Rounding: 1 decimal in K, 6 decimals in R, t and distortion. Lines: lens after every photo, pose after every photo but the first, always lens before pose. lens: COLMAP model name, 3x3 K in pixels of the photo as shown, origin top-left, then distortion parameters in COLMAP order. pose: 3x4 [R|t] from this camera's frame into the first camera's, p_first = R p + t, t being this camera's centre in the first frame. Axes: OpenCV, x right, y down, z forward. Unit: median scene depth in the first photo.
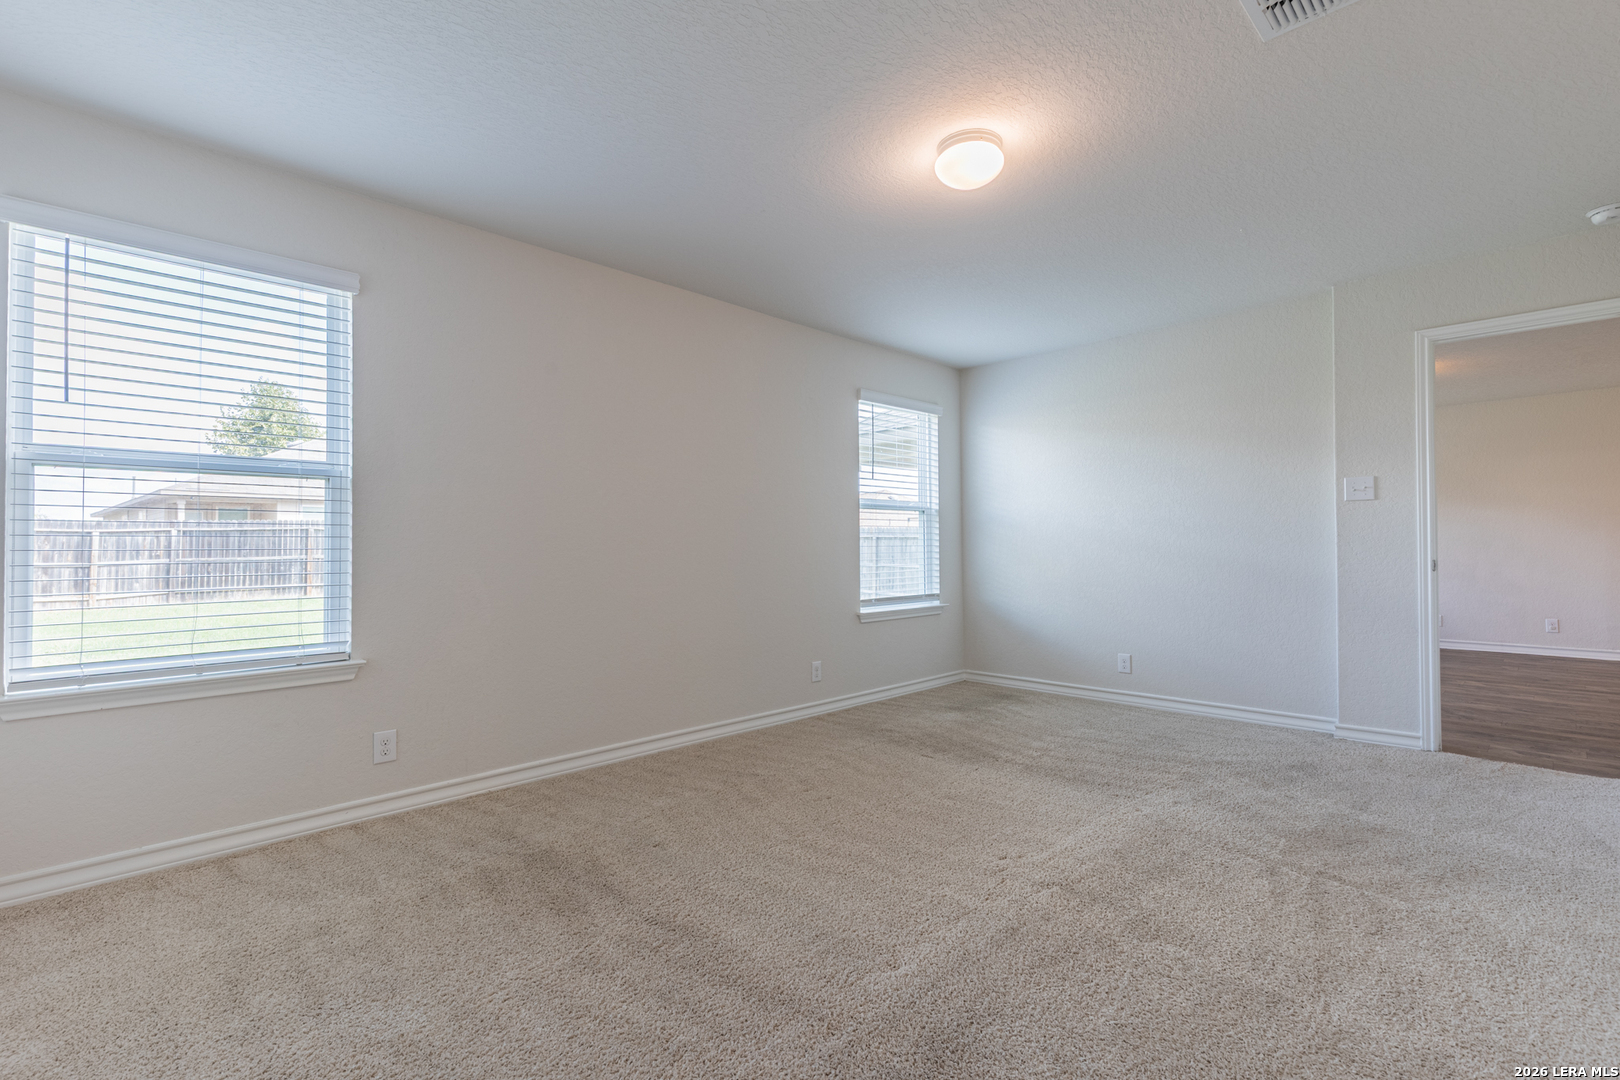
lens RADIAL K [[732.9, 0, 823.1], [0, 732.9, 533.0], [0, 0, 1]] dist [0.002577, -0.002170]
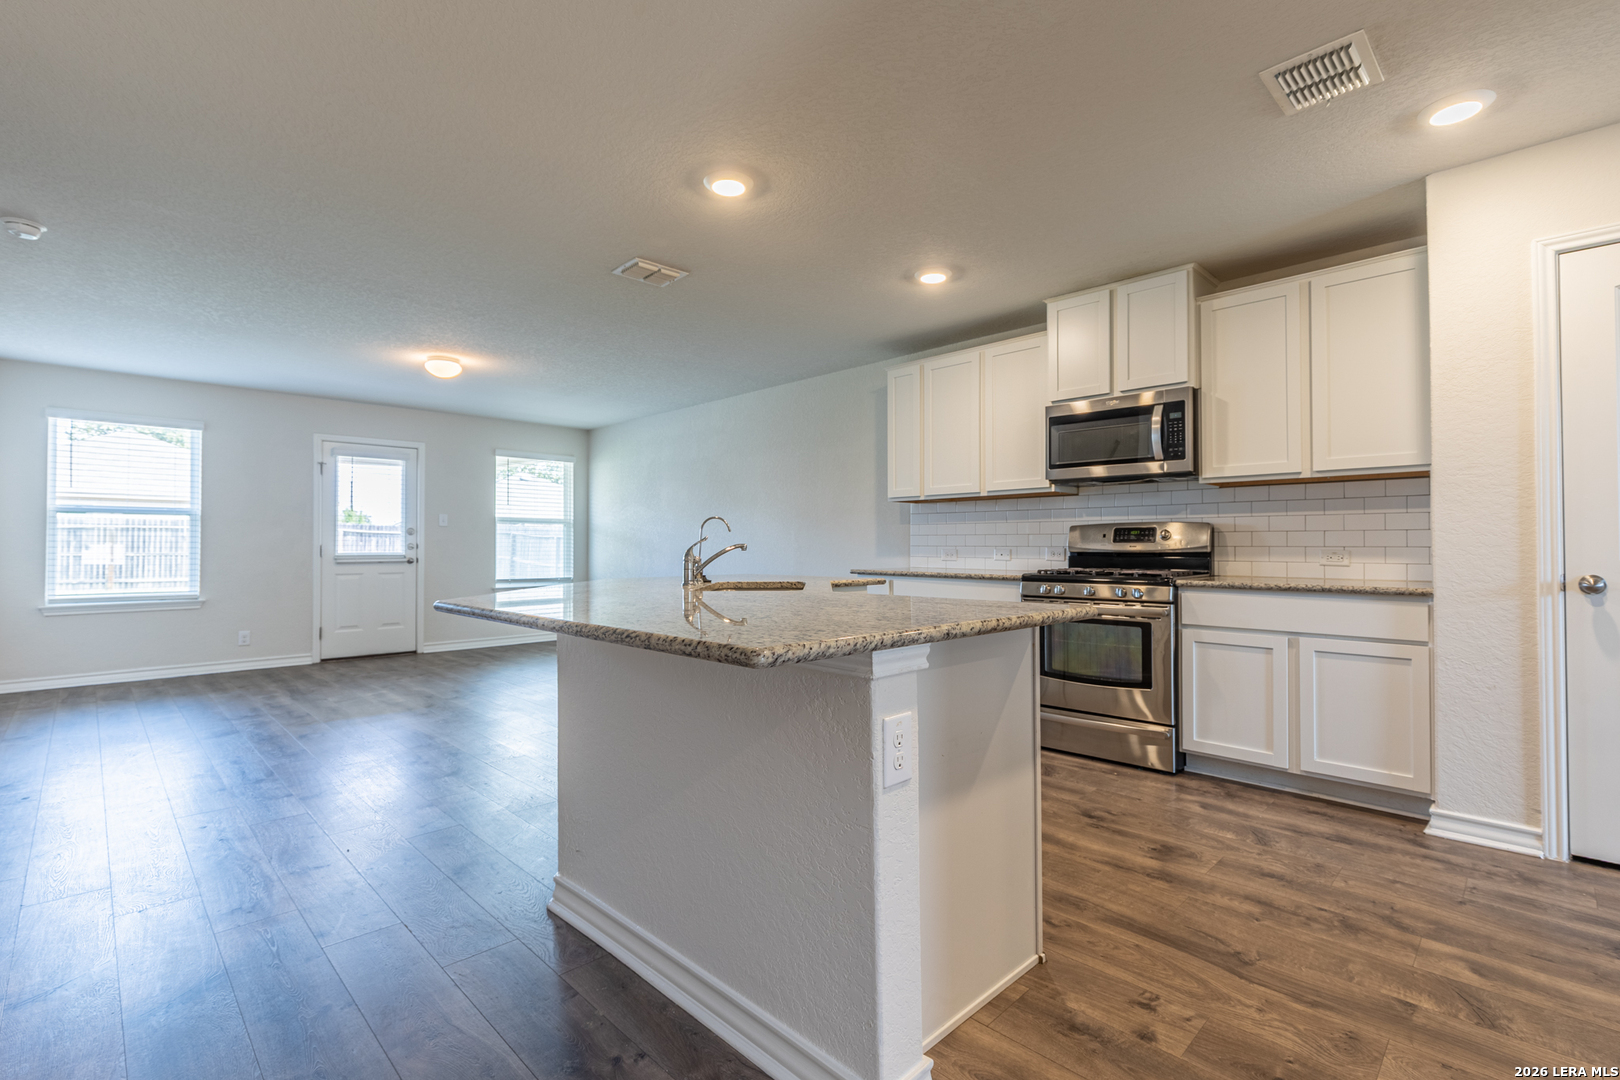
lens RADIAL K [[732.9, 0, 805.4], [0, 732.9, 537.6], [0, 0, 1]] dist [0.002577, -0.002170]
pose [[0.999924, 0.010159, -0.006971, 1.429608], [-0.010127, 0.999938, 0.004528, -0.045079], [0.007017, -0.004457, 0.999965, -1.421852]]
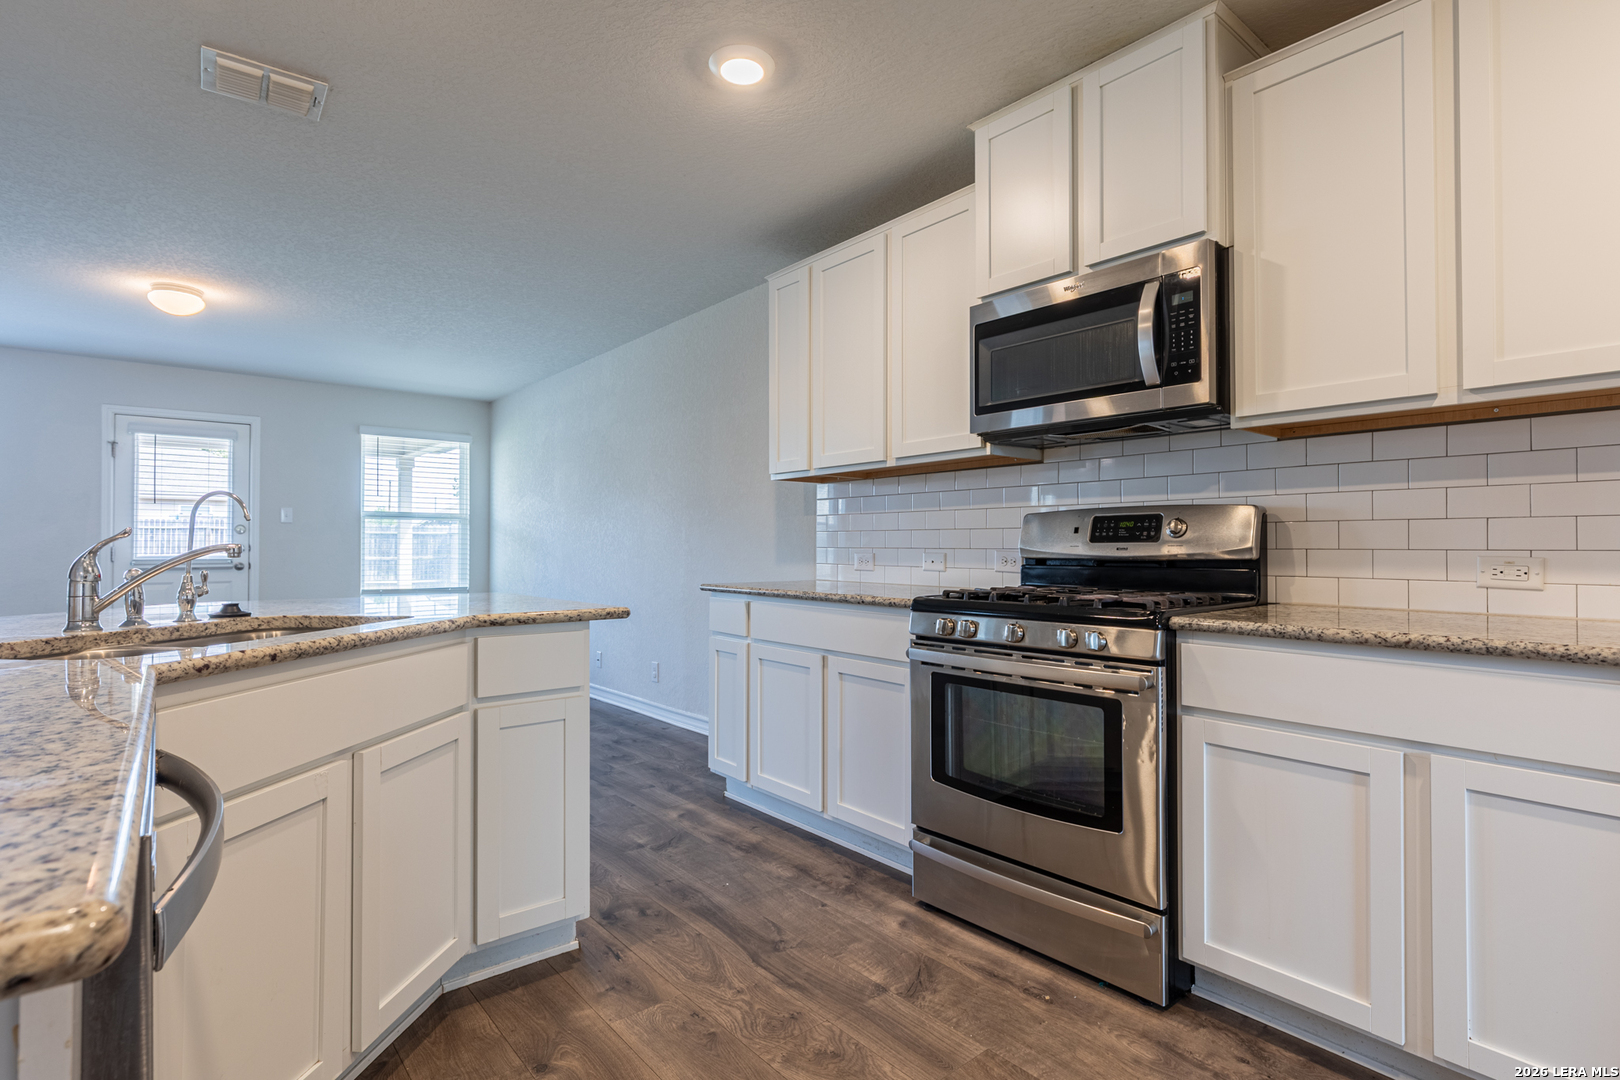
lens RADIAL K [[792.1, 0, 805.4], [0, 792.1, 538.7], [0, 0, 1]] dist [0.000468, -0.000759]
pose [[0.995727, 0.009032, -0.091902, 1.862248], [-0.008528, 0.999946, 0.005878, -0.040528], [0.091950, -0.005069, 0.995751, -0.783199]]
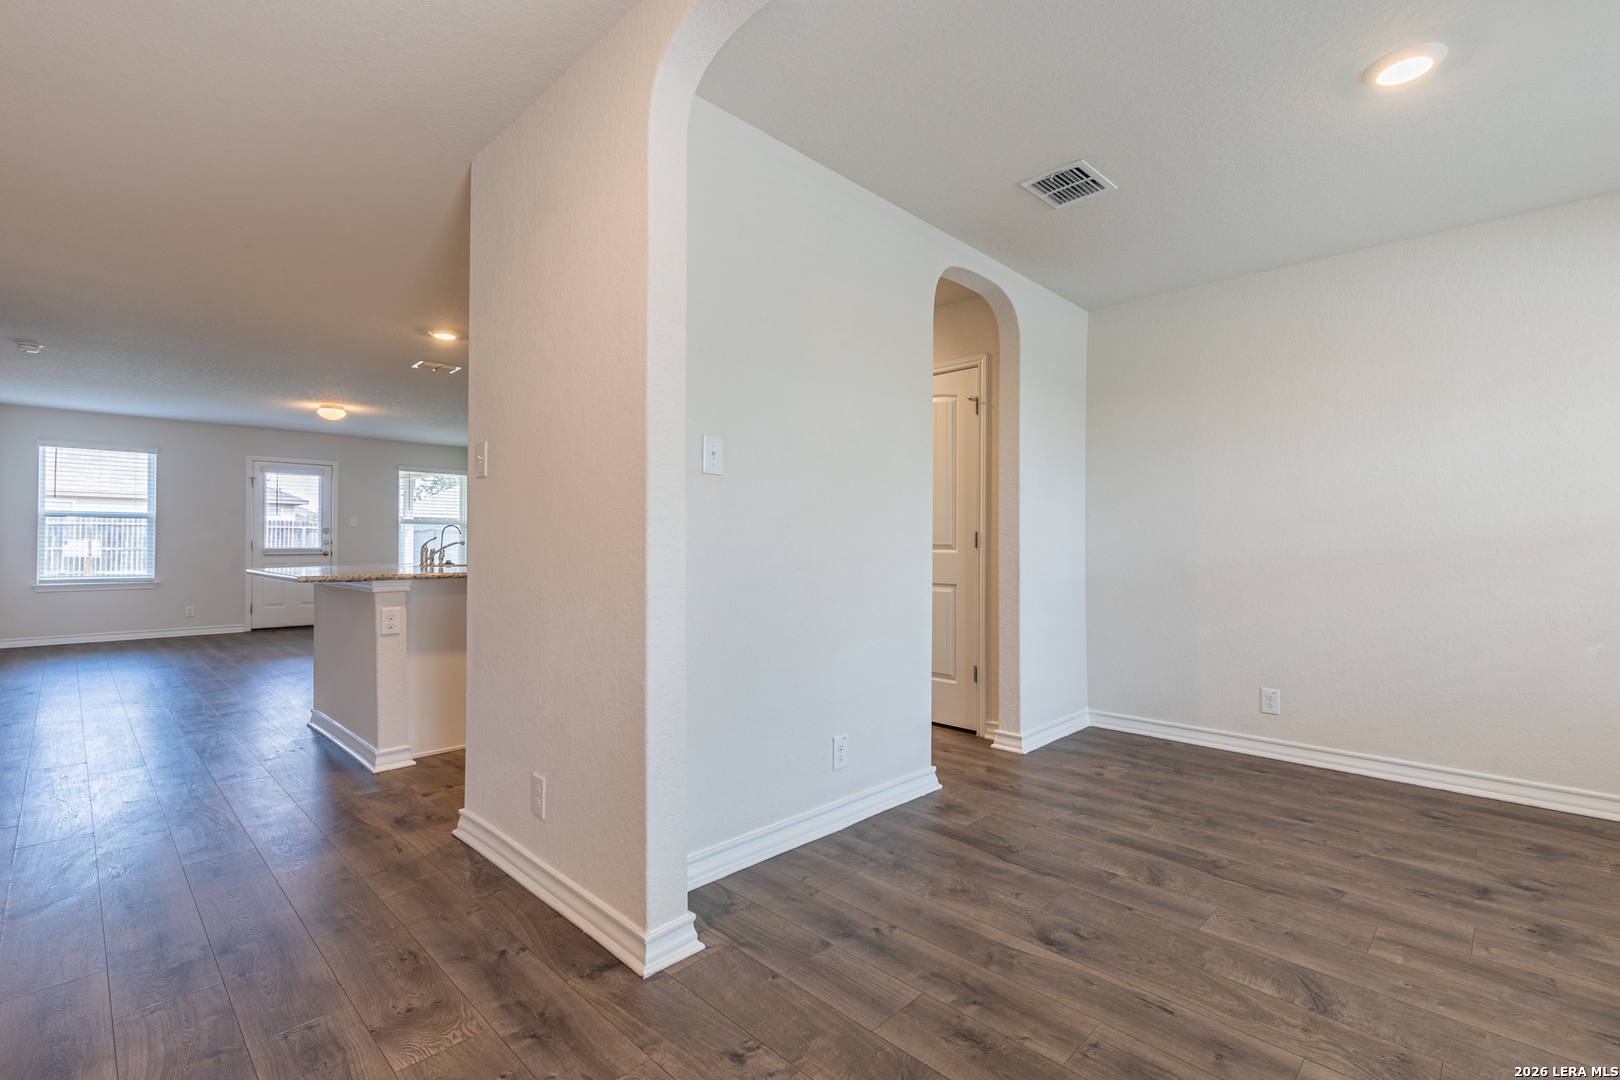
lens RADIAL K [[732.9, 0, 818.0], [0, 732.9, 538.8], [0, 0, 1]] dist [0.002577, -0.002170]
pose [[0.999782, 0.013372, 0.016051, 2.346983], [-0.013525, 0.999864, 0.009436, -0.069482], [-0.015923, -0.009651, 0.999827, -2.353751]]
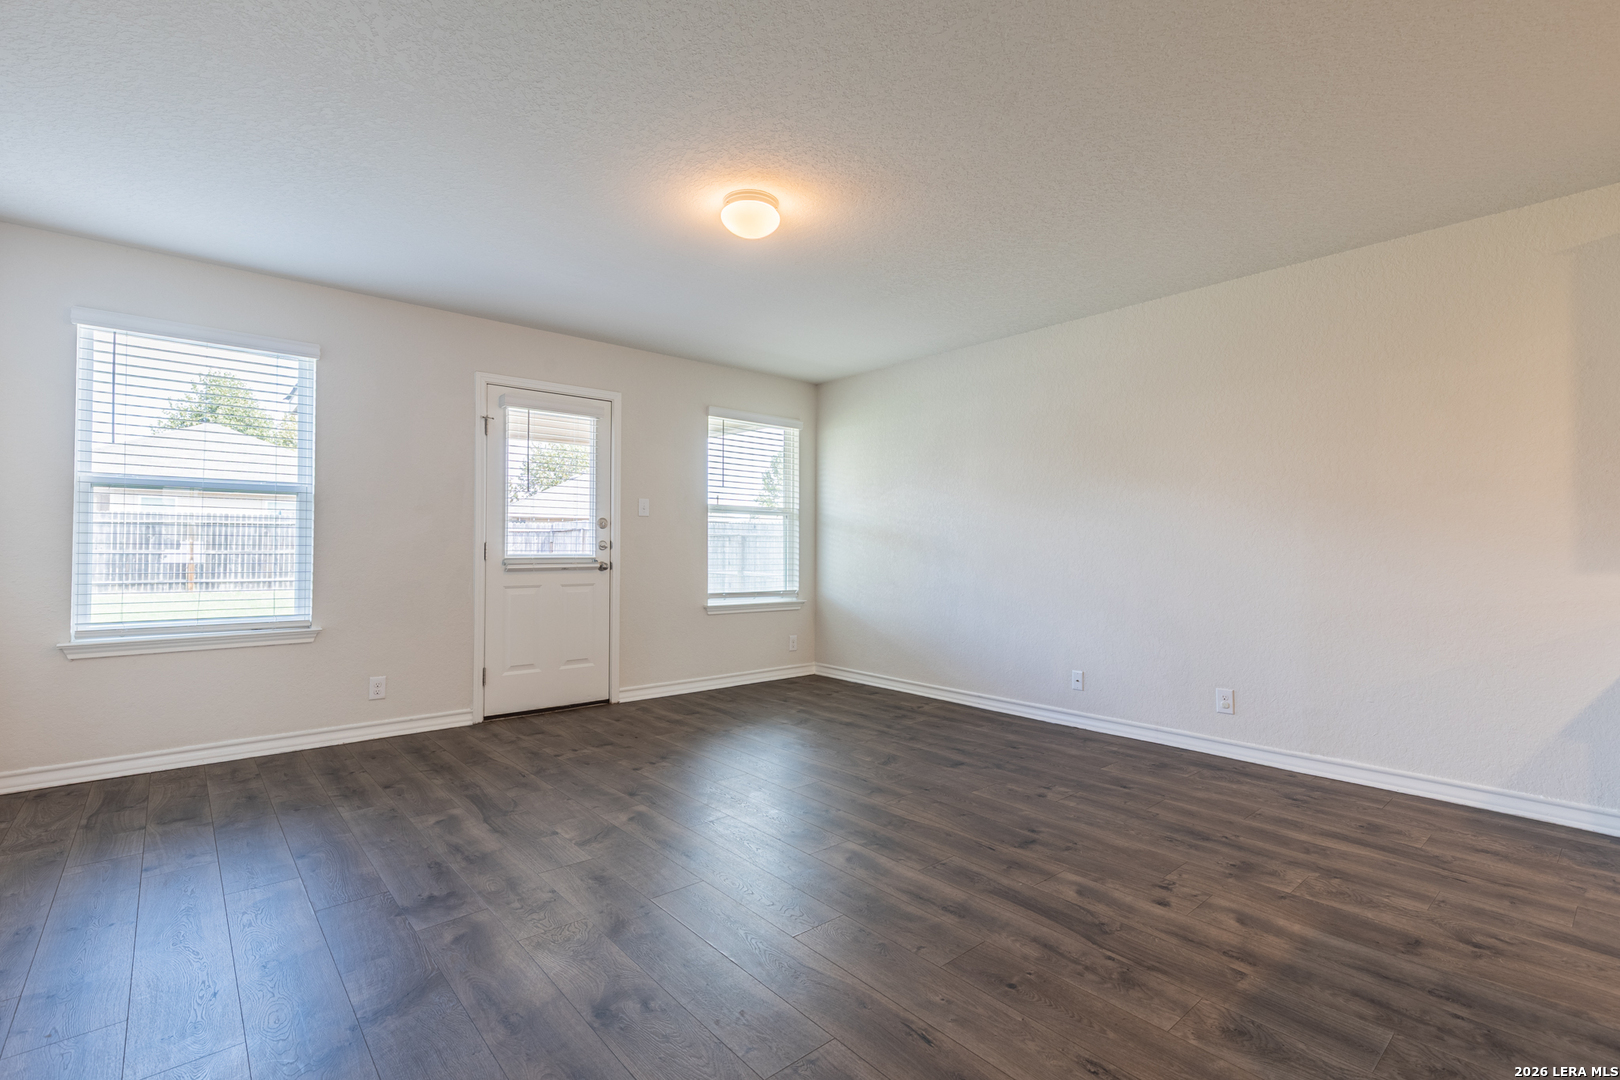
lens RADIAL K [[732.9, 0, 808.8], [0, 732.9, 539.3], [0, 0, 1]] dist [0.002577, -0.002170]
pose [[0.997541, 0.014724, -0.068522, 0.459506], [-0.014274, 0.999873, 0.007065, -0.016525], [0.068617, -0.006070, 0.997625, -0.370153]]
